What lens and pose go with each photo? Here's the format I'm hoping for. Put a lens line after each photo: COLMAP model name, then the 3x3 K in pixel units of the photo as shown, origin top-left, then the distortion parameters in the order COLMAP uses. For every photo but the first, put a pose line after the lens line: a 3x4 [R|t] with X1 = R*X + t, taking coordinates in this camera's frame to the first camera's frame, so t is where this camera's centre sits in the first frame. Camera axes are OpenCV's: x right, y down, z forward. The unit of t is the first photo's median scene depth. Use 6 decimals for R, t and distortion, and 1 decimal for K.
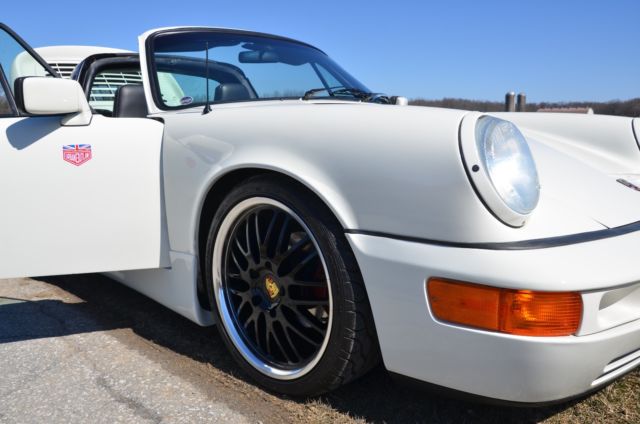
lens RADIAL K [[548.3, 0, 316.9], [0, 548.3, 213.5], [0, 0, 1]] dist [-0.082771, 0.018459]
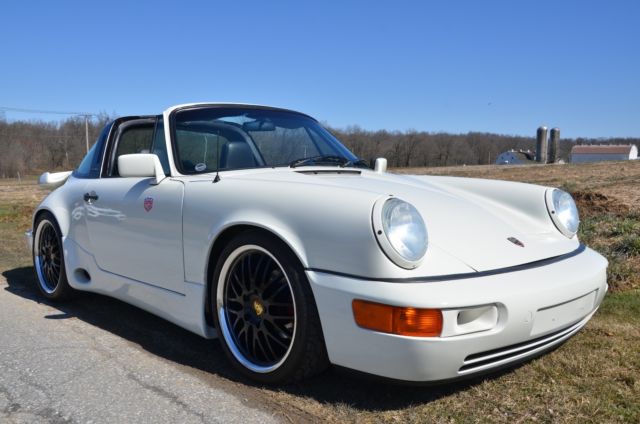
lens RADIAL K [[575.5, 0, 320.9], [0, 575.5, 210.8], [0, 0, 1]] dist [-0.068633, 0.116977]
pose [[0.999686, 0.023950, -0.007427, 0.089711], [-0.024442, 0.996864, -0.075261, -0.009228], [0.005601, 0.075419, 0.997136, -0.530475]]
